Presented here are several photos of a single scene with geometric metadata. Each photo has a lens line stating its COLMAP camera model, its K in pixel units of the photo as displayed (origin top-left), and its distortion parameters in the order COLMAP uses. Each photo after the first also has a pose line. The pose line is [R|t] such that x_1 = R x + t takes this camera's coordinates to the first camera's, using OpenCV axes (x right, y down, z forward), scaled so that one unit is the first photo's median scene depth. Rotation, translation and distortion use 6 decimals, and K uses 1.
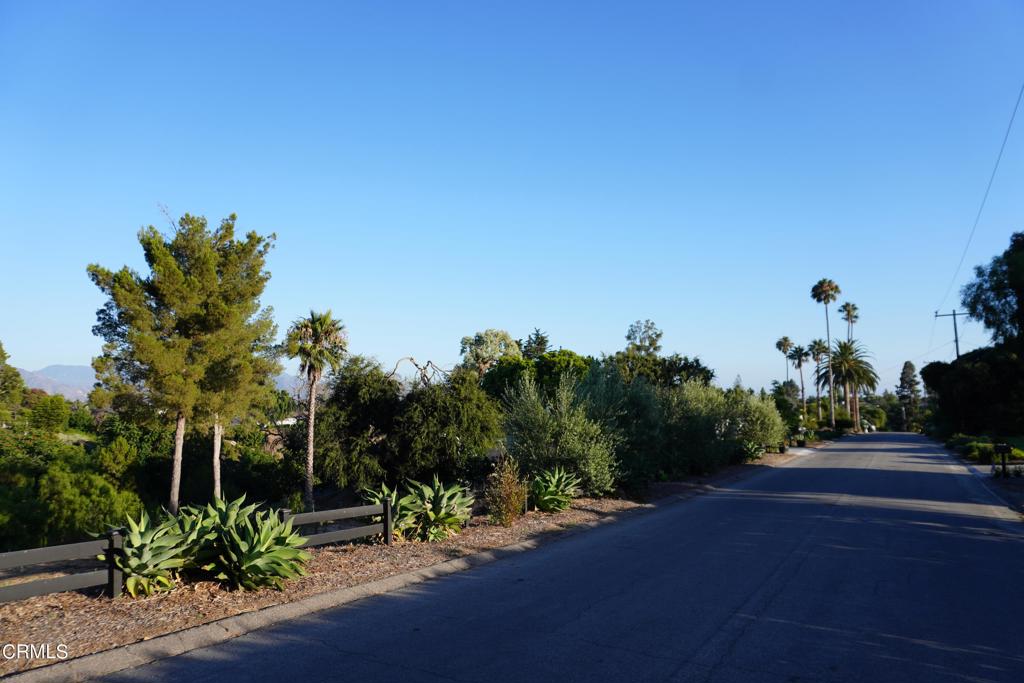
lens RADIAL K [[688.5, 0, 514.1], [0, 688.5, 342.3], [0, 0, 1]] dist [-0.046344, 0.034148]
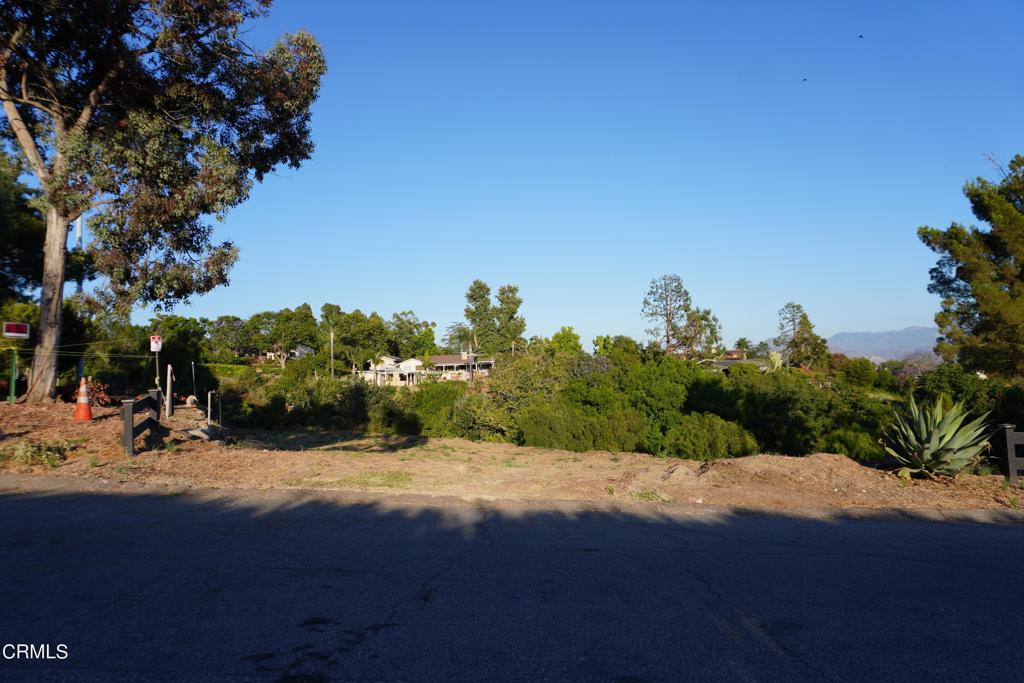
lens RADIAL K [[688.5, 0, 510.2], [0, 688.5, 343.7], [0, 0, 1]] dist [-0.046344, 0.034148]
pose [[0.499293, -0.050401, -0.864966, -0.022182], [0.098799, 0.995107, -0.000954, 0.002962], [0.860782, -0.084981, 0.501830, -0.072391]]
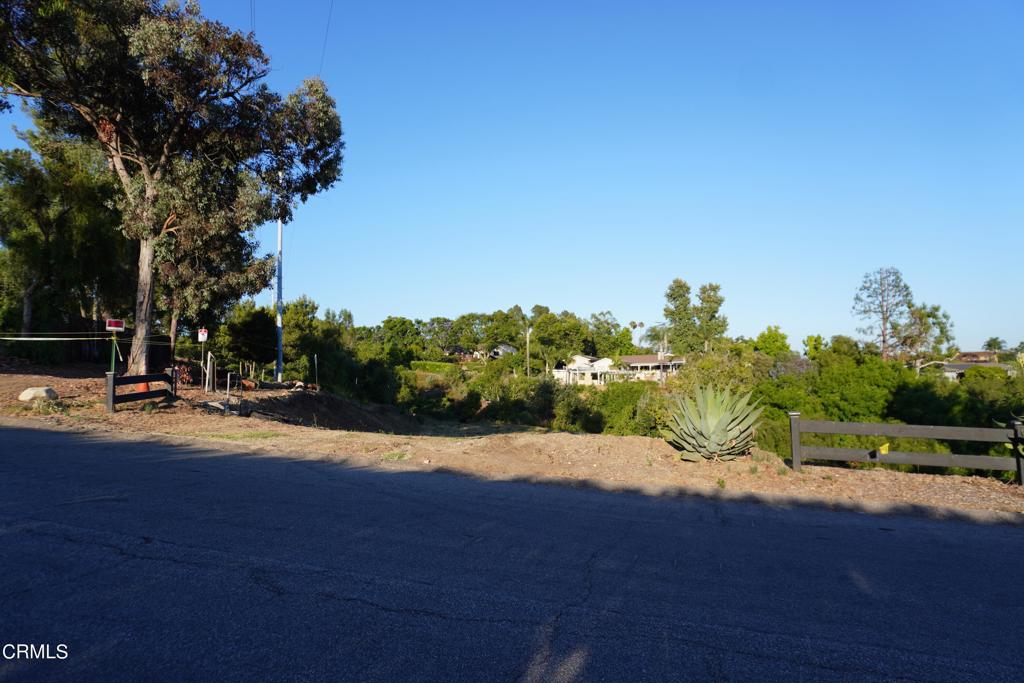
lens RADIAL K [[688.5, 0, 513.1], [0, 688.5, 342.8], [0, 0, 1]] dist [-0.046344, 0.034148]
pose [[0.212921, -0.051851, -0.975693, 0.035901], [0.092331, 0.995190, -0.032738, 0.016054], [0.972697, -0.083116, 0.216684, 0.004037]]
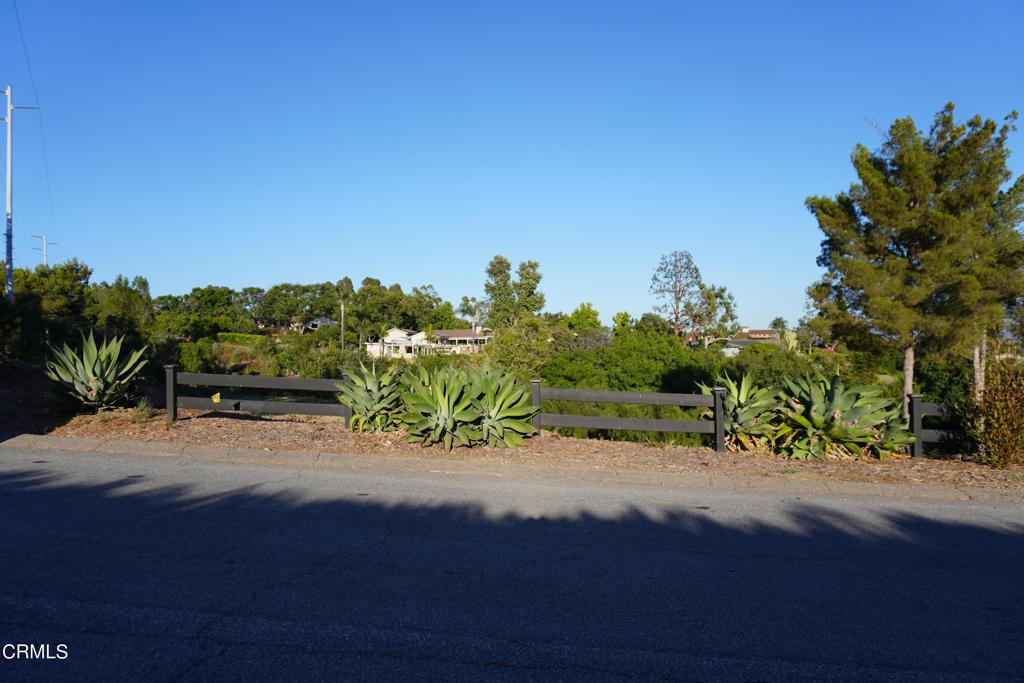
lens RADIAL K [[688.5, 0, 510.7], [0, 688.5, 342.2], [0, 0, 1]] dist [-0.046344, 0.034148]
pose [[0.425606, -0.014456, -0.904793, 0.076654], [0.082182, 0.996358, 0.022739, 0.029267], [0.901169, -0.084036, 0.425244, 0.099628]]
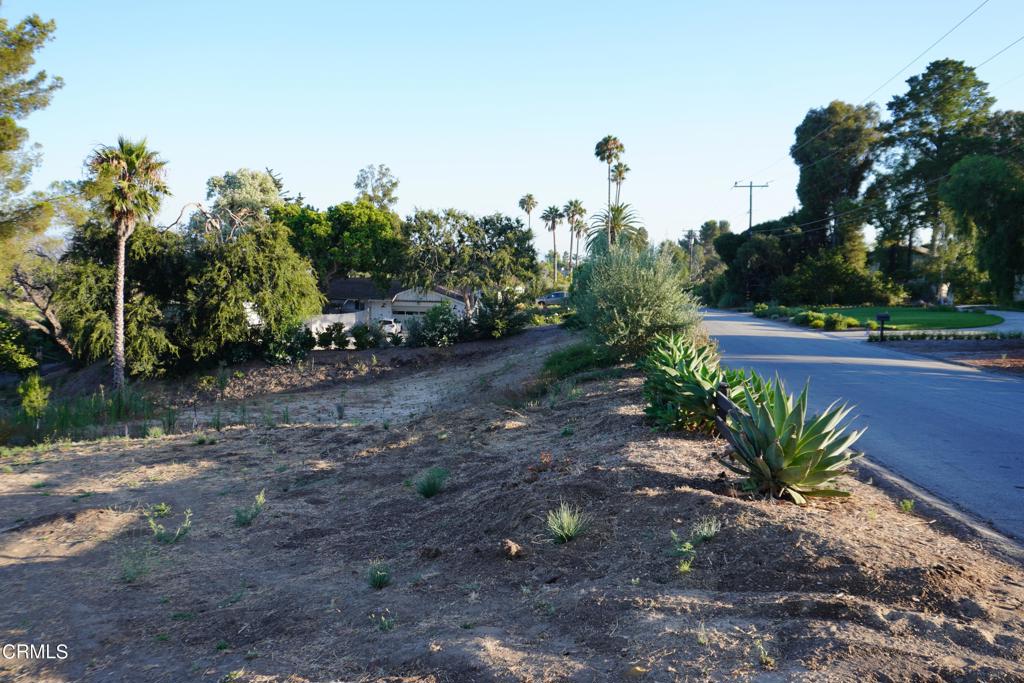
lens RADIAL K [[835.7, 0, 512.0], [0, 835.7, 338.7], [0, 0, 1]] dist [-0.020894, 0.021880]
pose [[0.918365, -0.013950, 0.395488, -0.195800], [-0.056018, 0.984733, 0.164815, -0.002077], [-0.391749, -0.173515, 0.903563, -0.020010]]
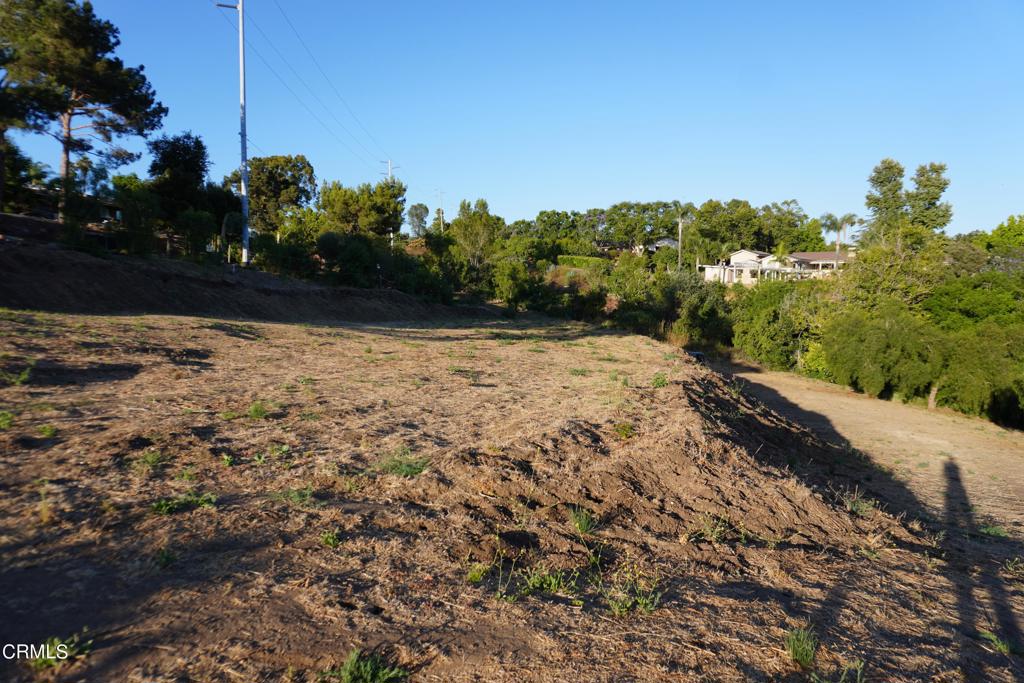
lens RADIAL K [[688.5, 0, 513.2], [0, 688.5, 337.5], [0, 0, 1]] dist [-0.046344, 0.034148]
pose [[-0.092748, 0.081185, -0.992374, -0.180344], [0.074498, 0.994443, 0.074392, 0.066372], [0.992899, -0.067030, -0.098281, 0.288493]]
